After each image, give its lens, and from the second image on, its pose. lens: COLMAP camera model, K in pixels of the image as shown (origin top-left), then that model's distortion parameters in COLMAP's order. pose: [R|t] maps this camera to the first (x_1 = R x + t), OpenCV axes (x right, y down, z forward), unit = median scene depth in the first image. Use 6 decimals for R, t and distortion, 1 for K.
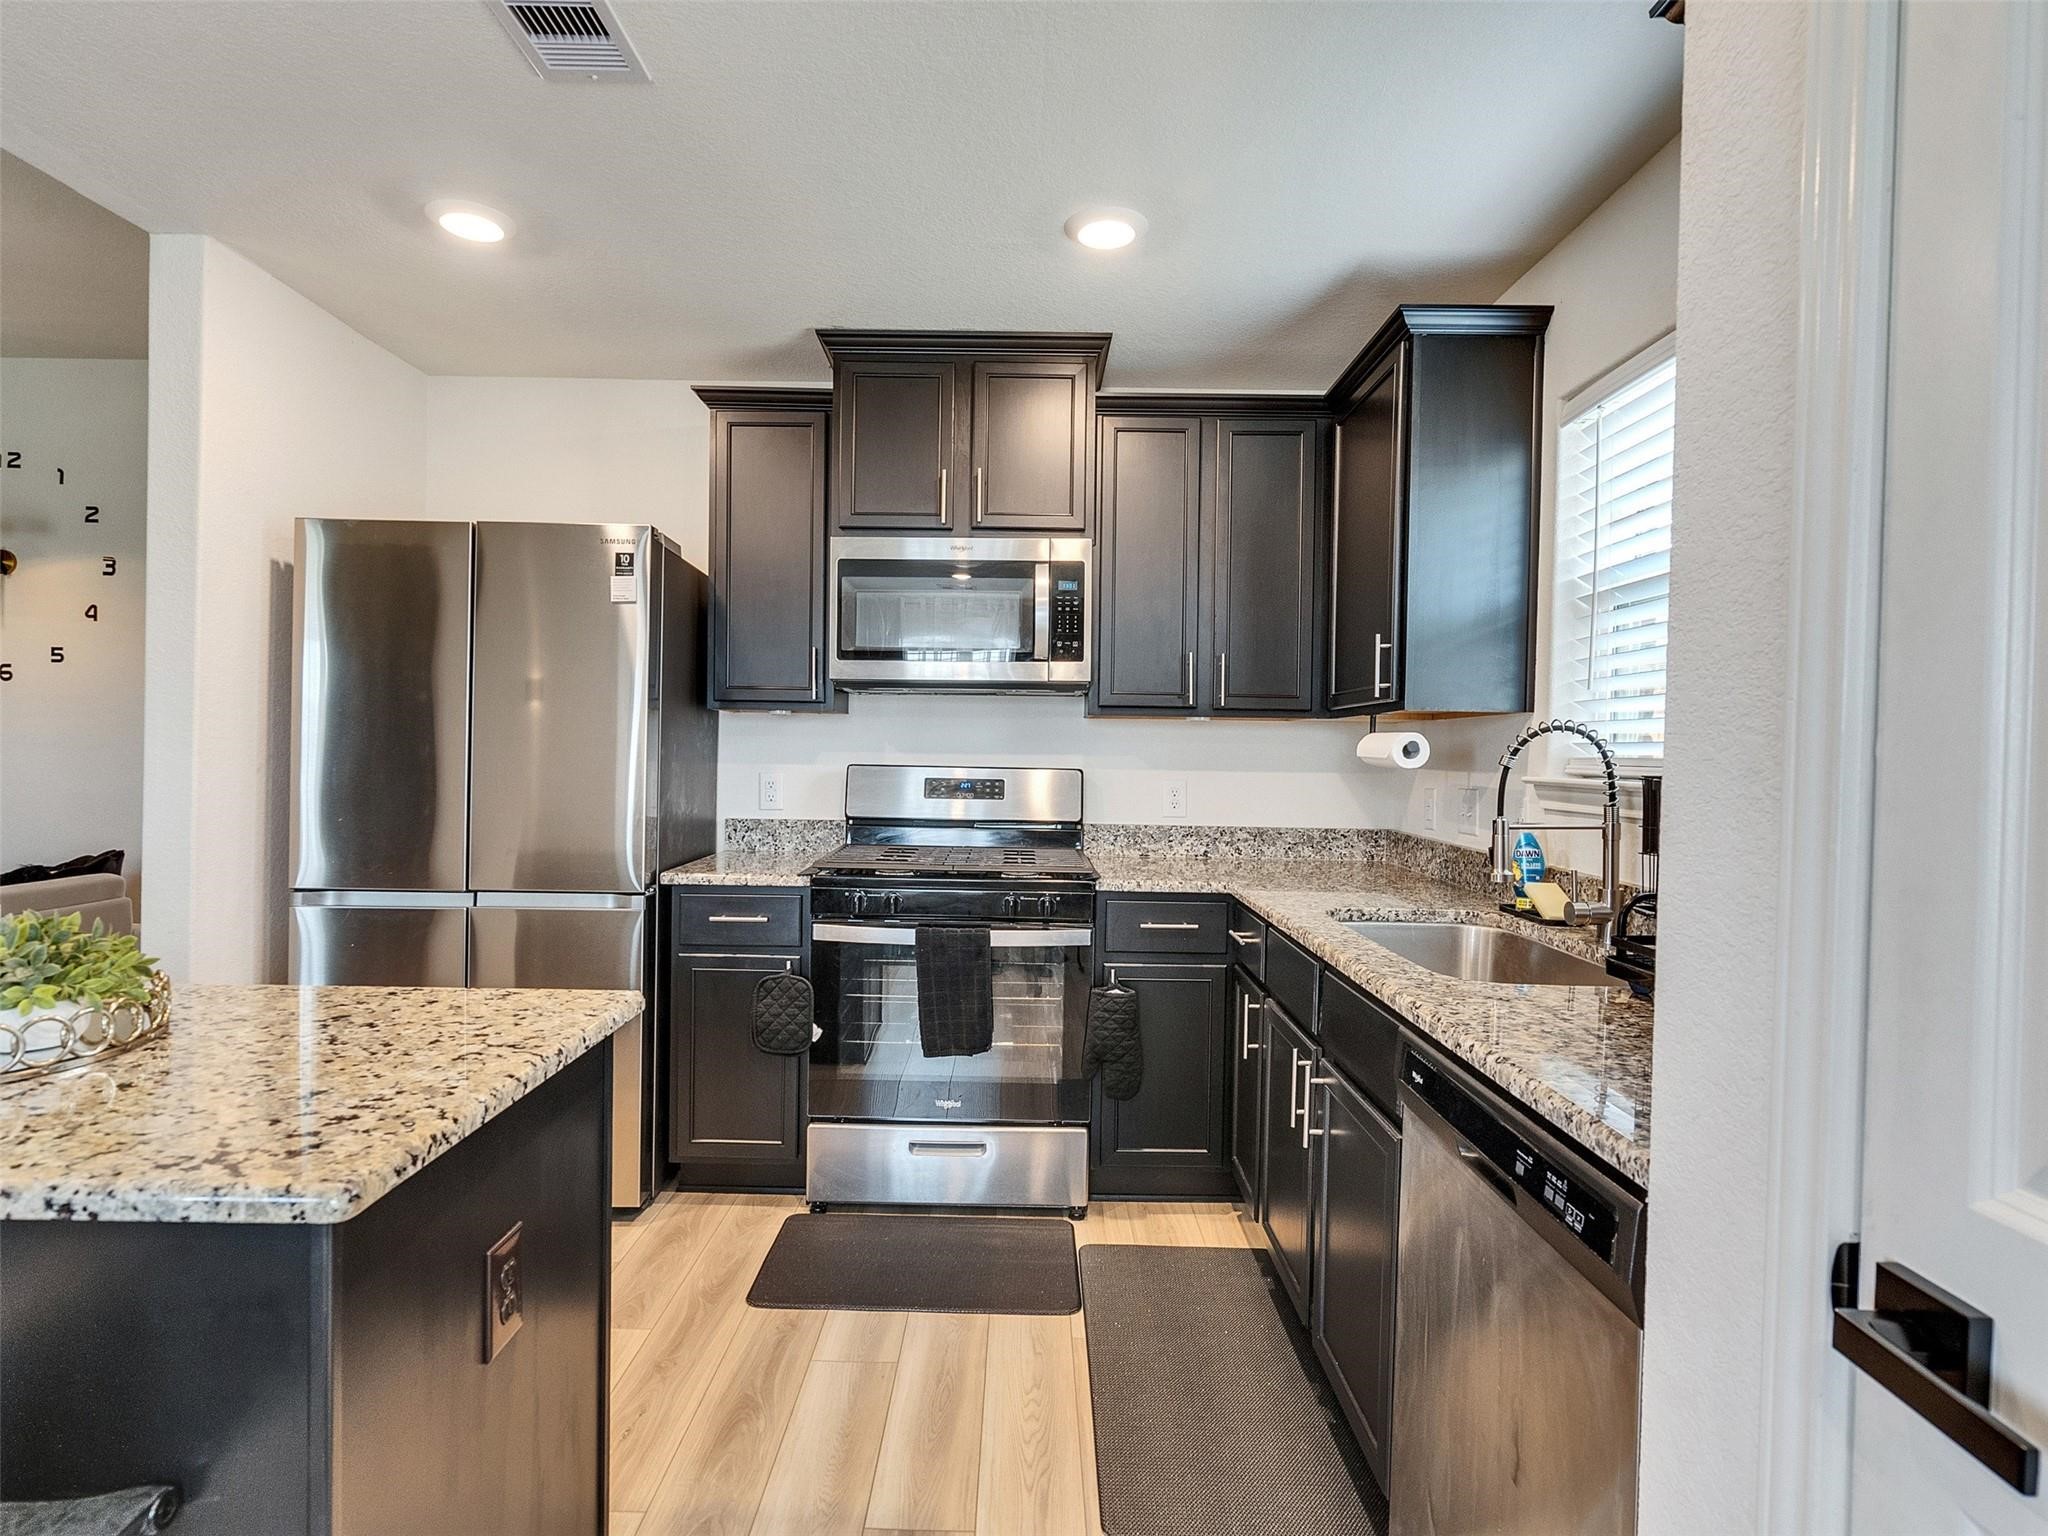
lens RADIAL K [[1047.0, 0, 1015.2], [0, 1047.0, 767.9], [0, 0, 1]] dist [-0.006035, 0.003390]
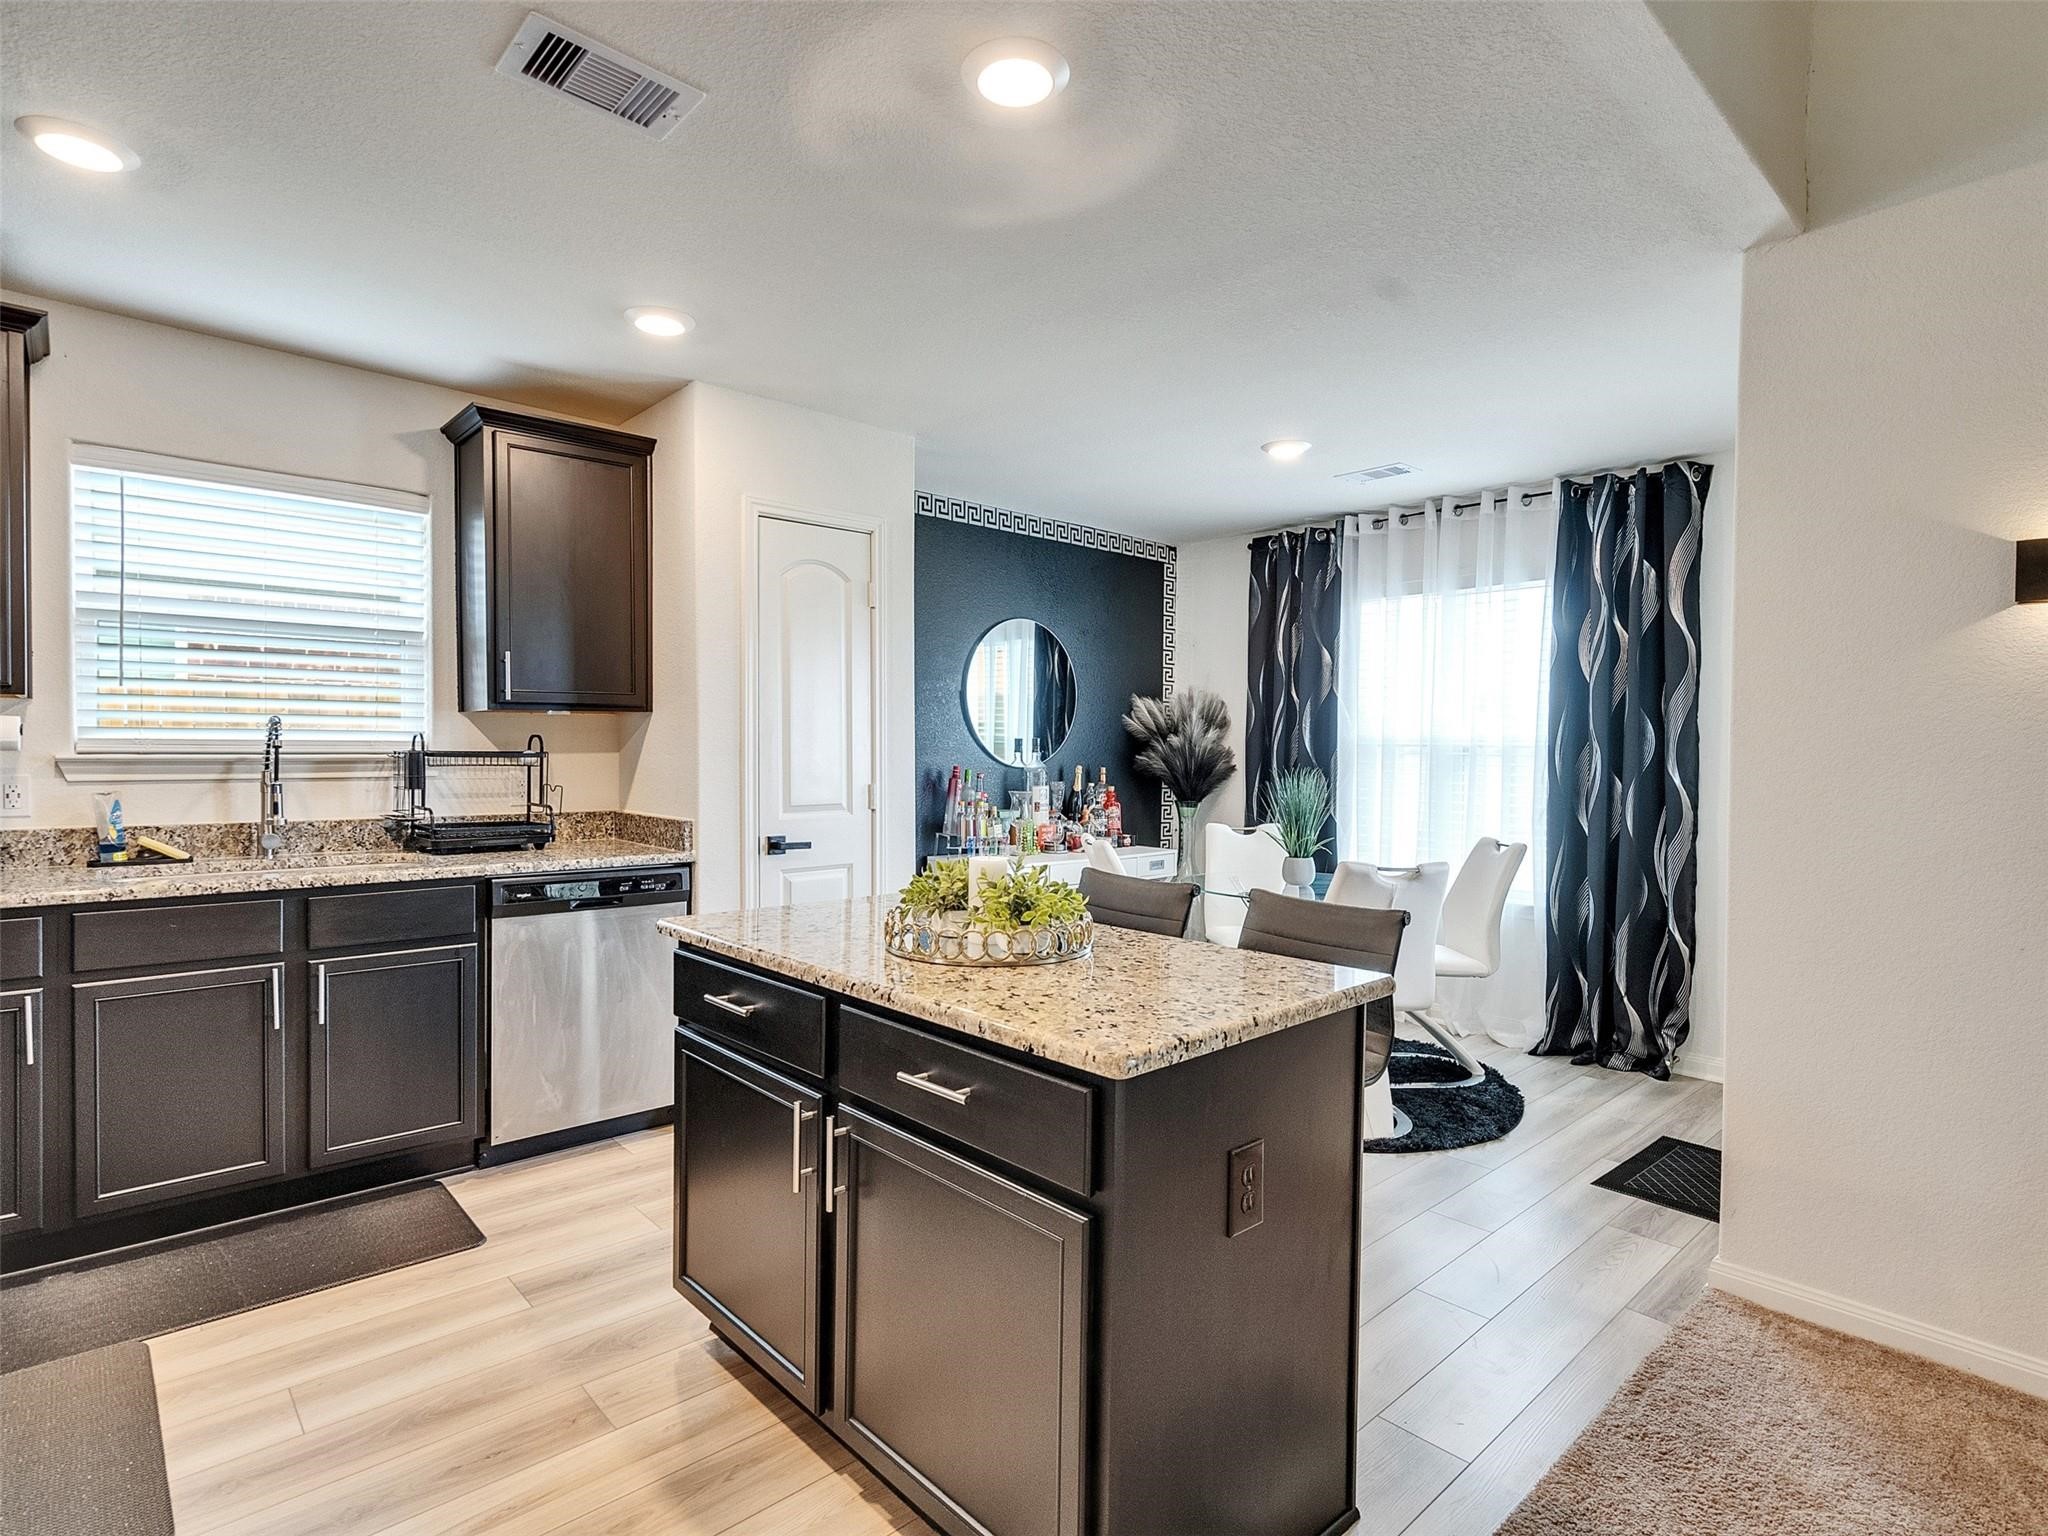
lens RADIAL K [[1047.0, 0, 1013.7], [0, 1047.0, 764.2], [0, 0, 1]] dist [-0.006035, 0.003390]
pose [[-0.671182, -0.036857, 0.740375, -0.952071], [-0.010178, 0.999127, 0.040511, -0.034110], [-0.741222, 0.019655, -0.670972, 0.866383]]
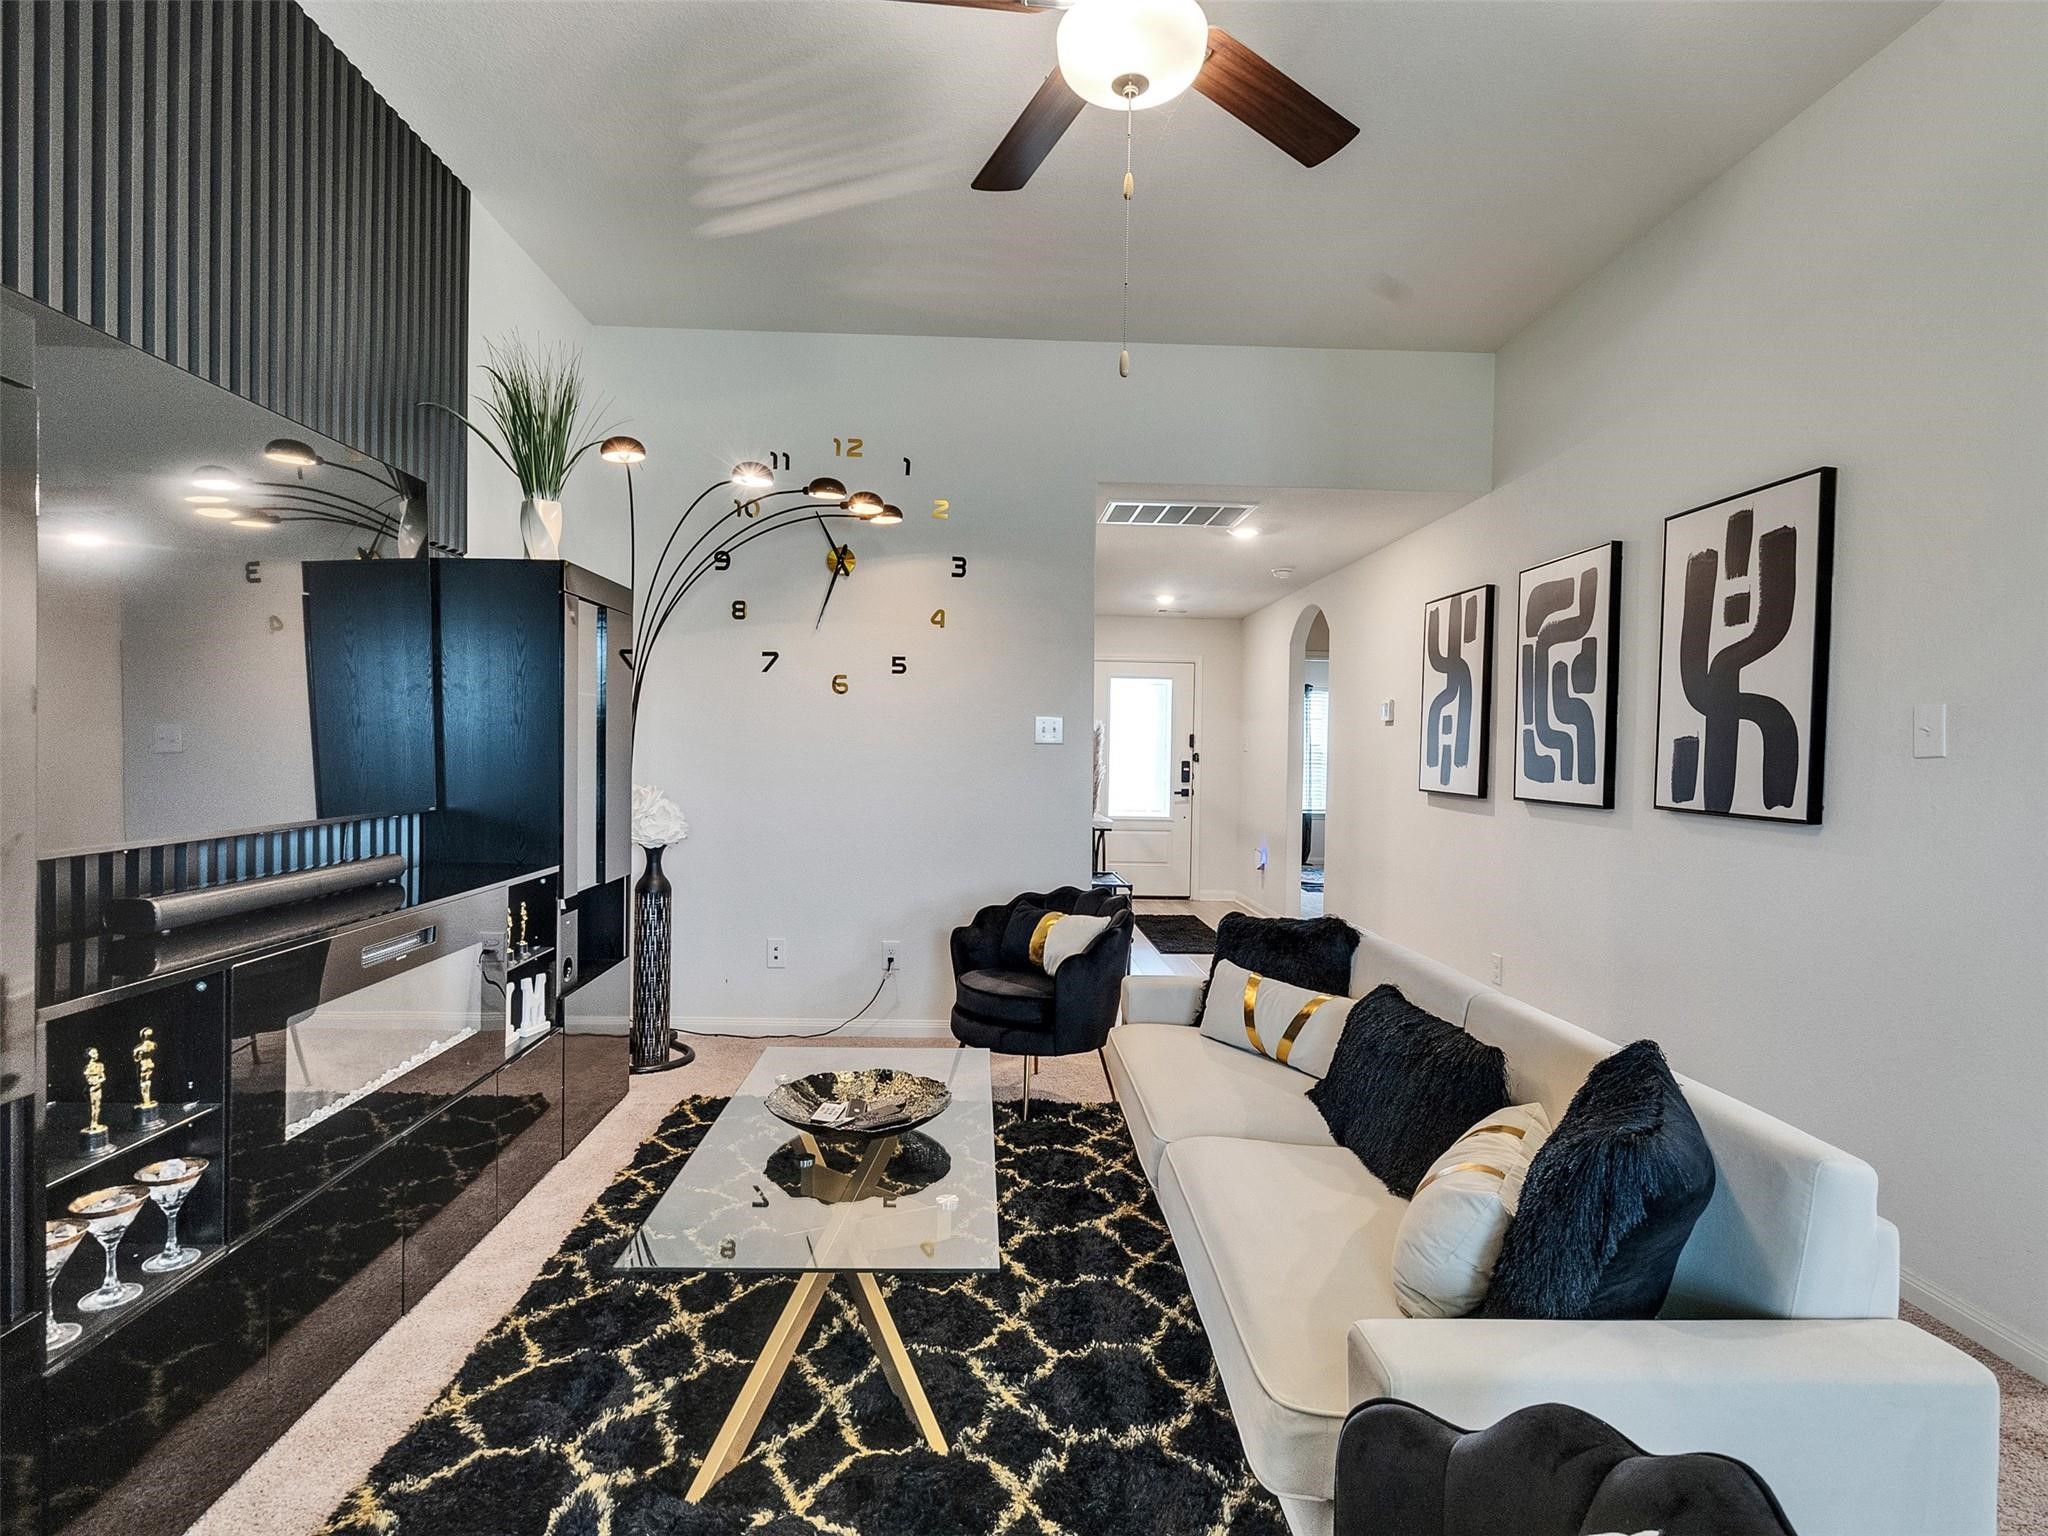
lens RADIAL K [[1047.0, 0, 1022.1], [0, 1047.0, 765.2], [0, 0, 1]] dist [-0.006035, 0.003390]
pose [[0.999431, 0.001674, 0.033682, -1.510133], [-0.001497, 0.999985, -0.005277, -0.032137], [-0.033691, 0.005223, 0.999419, 0.176897]]
